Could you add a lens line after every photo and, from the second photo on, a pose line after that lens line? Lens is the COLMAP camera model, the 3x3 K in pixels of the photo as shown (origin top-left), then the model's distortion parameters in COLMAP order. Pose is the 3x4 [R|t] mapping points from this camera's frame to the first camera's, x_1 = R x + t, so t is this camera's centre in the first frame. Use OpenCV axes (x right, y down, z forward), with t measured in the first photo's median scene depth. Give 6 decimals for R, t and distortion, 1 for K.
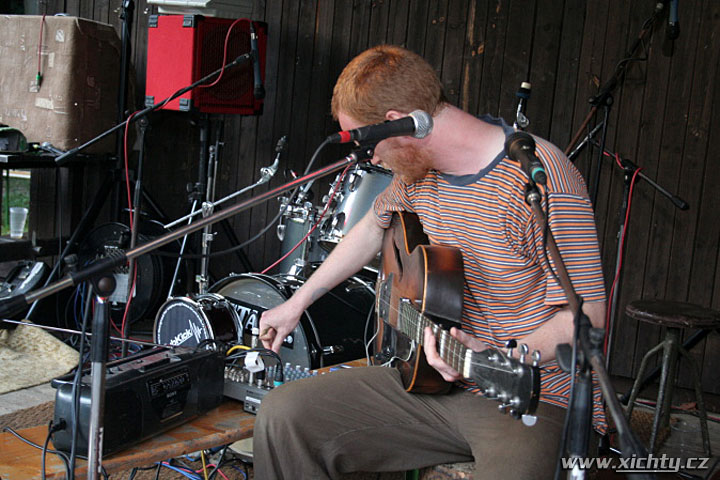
lens RADIAL K [[1146.7, 0, 360.0], [0, 1146.7, 240.0], [0, 0, 1]] dist [0.014388, 0.067734]
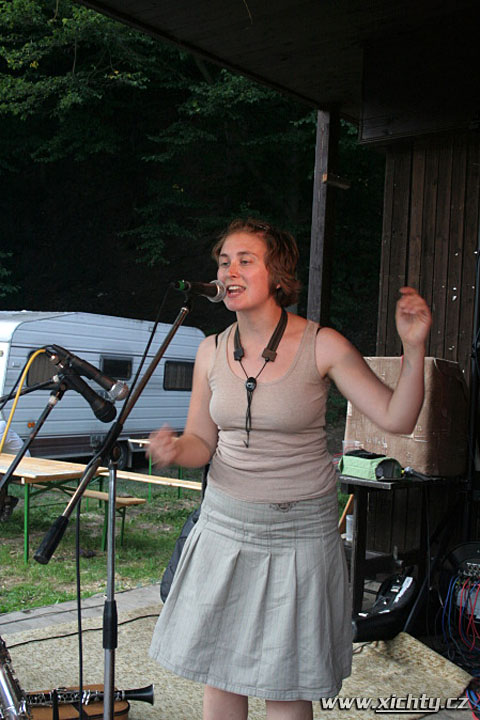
lens RADIAL K [[876.2, 0, 238.5], [0, 876.2, 386.9], [0, 0, 1]] dist [0.000677, 0.002053]
pose [[0.962350, -0.023169, -0.270826, -0.215929], [-0.012714, 0.991434, -0.129992, -0.053537], [0.271517, 0.128541, 0.953811, 0.131276]]
